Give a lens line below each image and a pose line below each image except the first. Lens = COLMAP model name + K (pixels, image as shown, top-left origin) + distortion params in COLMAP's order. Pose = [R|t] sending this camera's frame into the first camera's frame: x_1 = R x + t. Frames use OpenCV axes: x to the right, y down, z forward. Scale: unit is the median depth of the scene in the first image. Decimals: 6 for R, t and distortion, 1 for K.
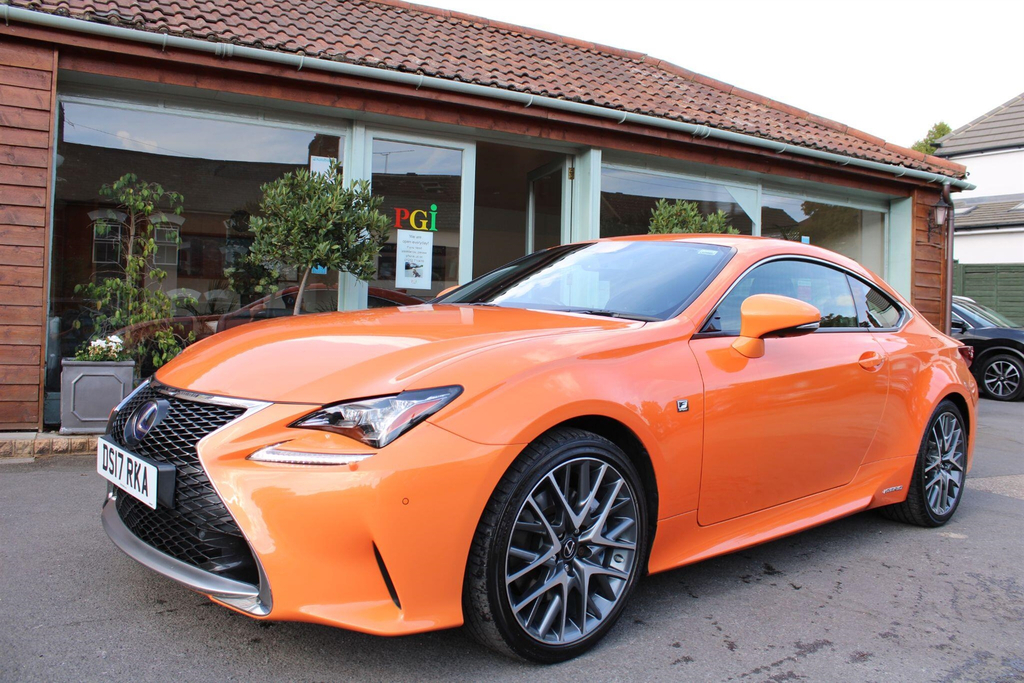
lens RADIAL K [[860.8, 0, 516.3], [0, 860.8, 324.7], [0, 0, 1]] dist [-0.162065, 0.148133]
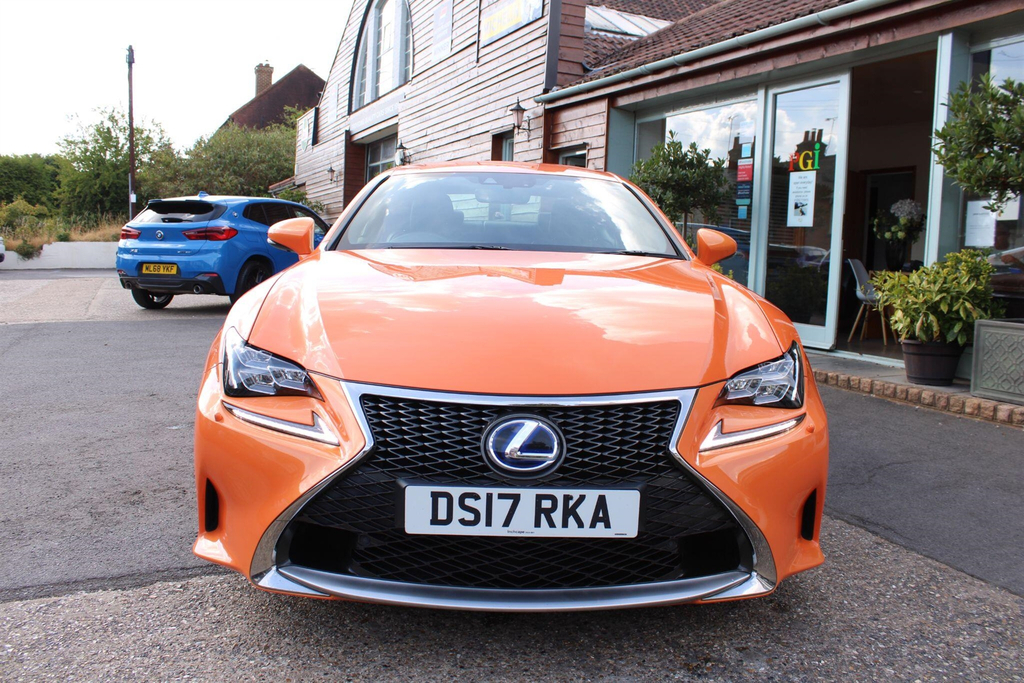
lens RADIAL K [[860.8, 0, 516.3], [0, 860.8, 324.7], [0, 0, 1]] dist [-0.162065, 0.148133]
pose [[-0.055150, 0.053577, -0.997040, 0.859012], [-0.034363, 0.997866, 0.055522, 0.029823], [0.997887, 0.037323, -0.053191, 0.647256]]
